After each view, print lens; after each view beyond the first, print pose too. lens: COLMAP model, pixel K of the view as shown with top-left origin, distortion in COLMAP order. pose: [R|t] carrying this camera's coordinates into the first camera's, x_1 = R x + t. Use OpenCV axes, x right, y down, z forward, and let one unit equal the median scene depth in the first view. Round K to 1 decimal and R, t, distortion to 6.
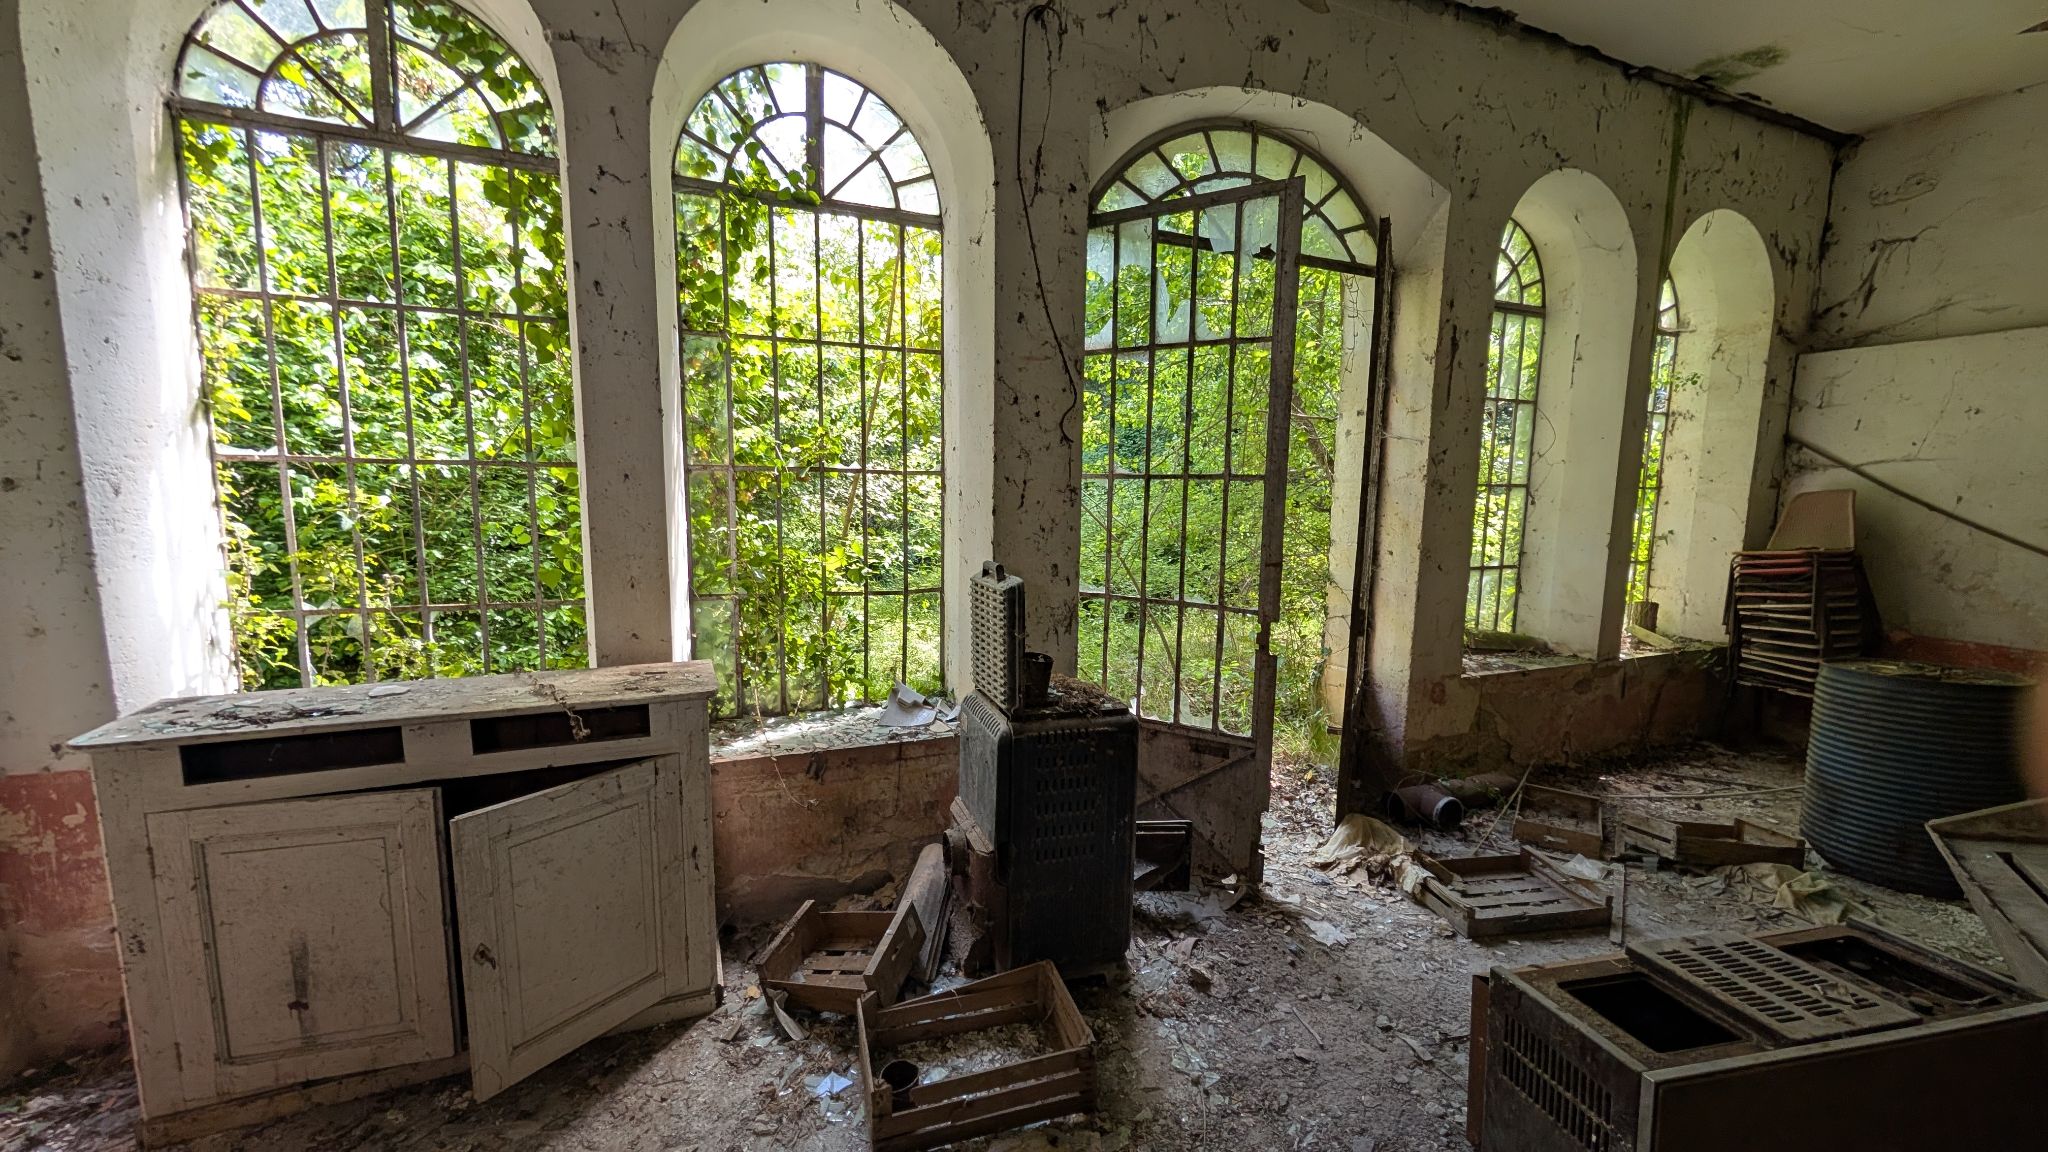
lens RADIAL K [[874.9, 0, 1064.9], [0, 874.9, 570.0], [0, 0, 1]] dist [0.000632, -0.000054]
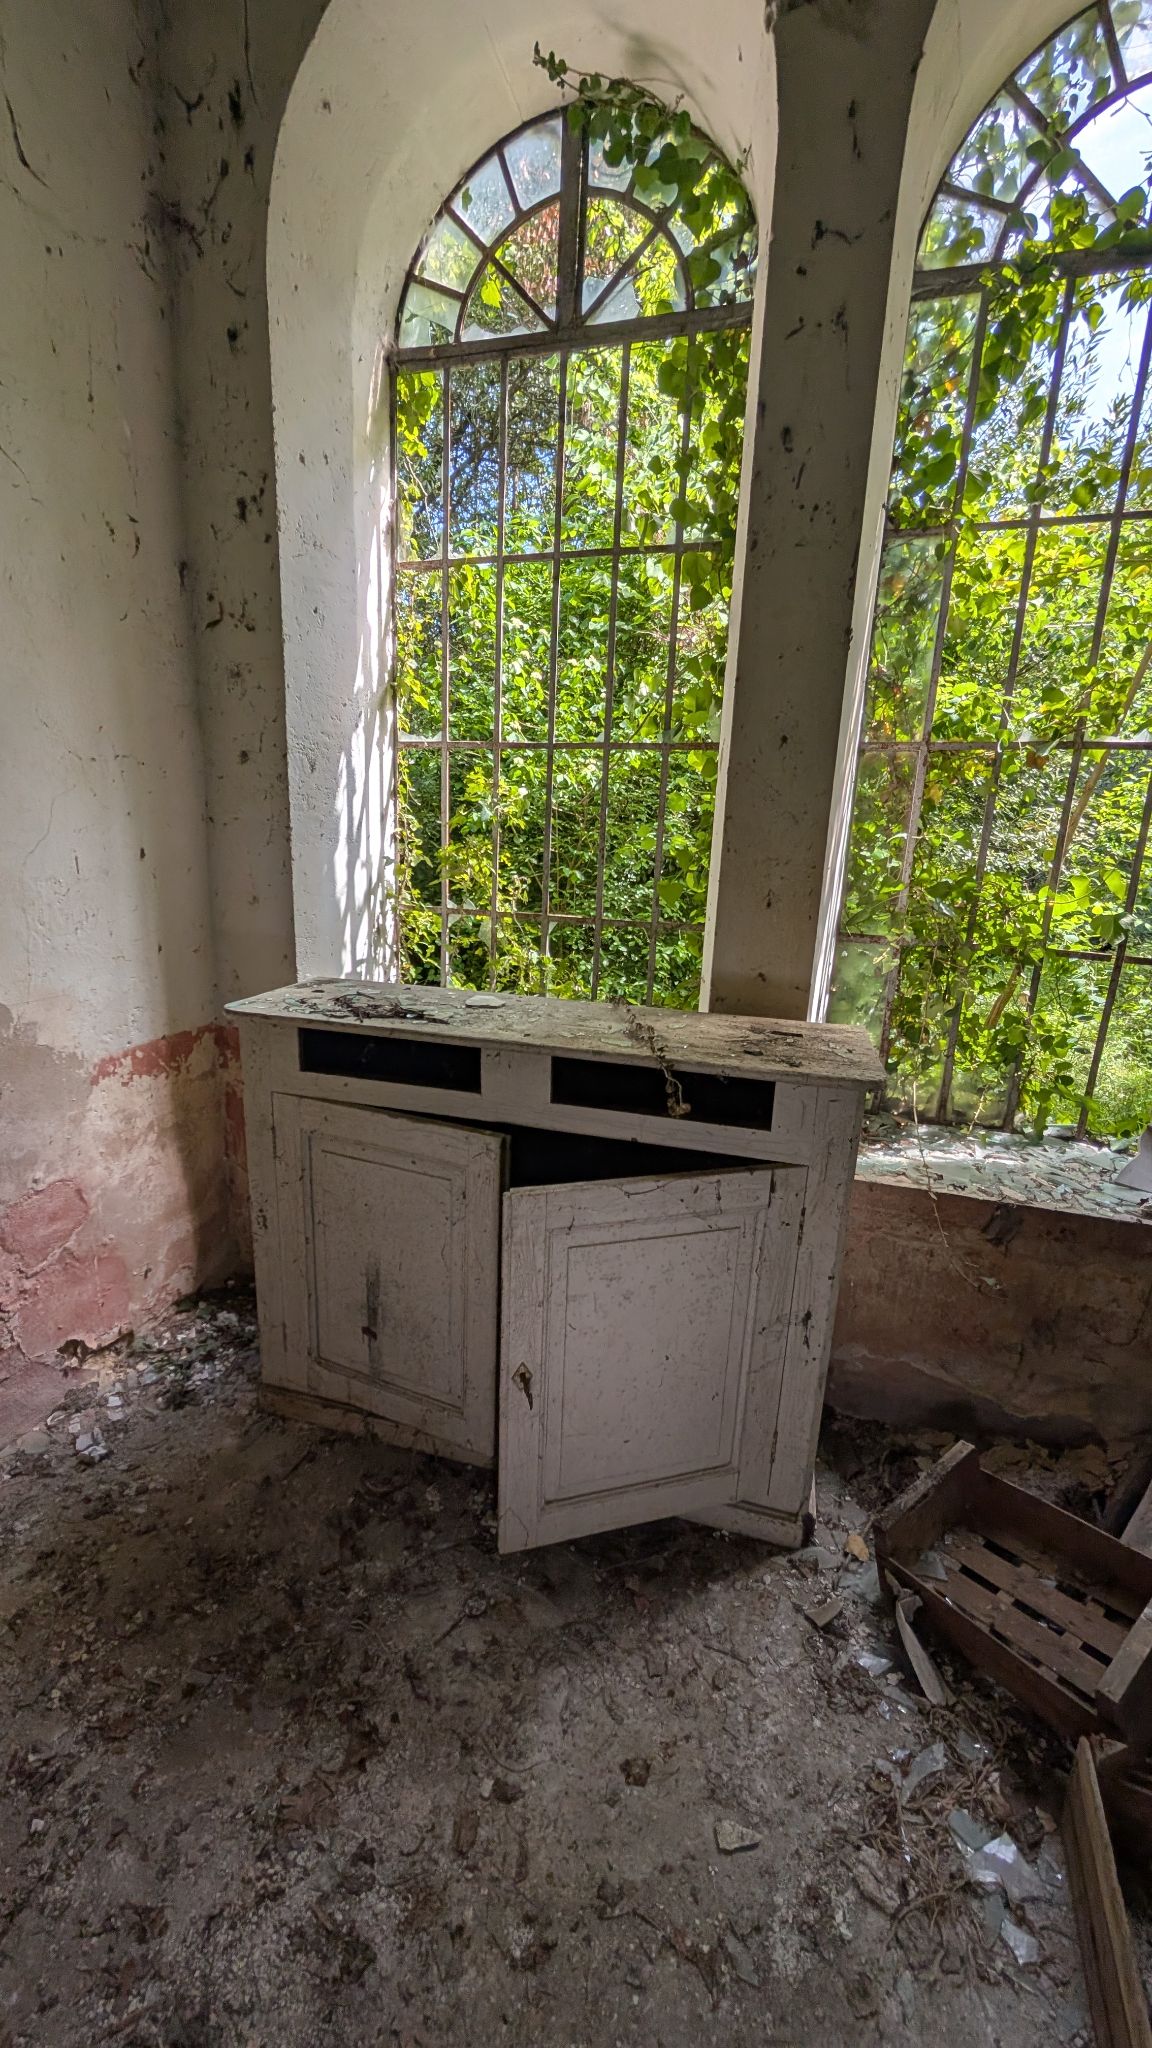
lens RADIAL K [[860.9, 0, 577.5], [0, 860.9, 1061.5], [0, 0, 1]] dist [0.001506, 0.000382]
pose [[0.795629, 0.185948, -0.576540, -0.200476], [-0.106395, 0.979824, 0.169191, 0.041624], [0.596368, -0.073272, 0.799360, 0.358521]]
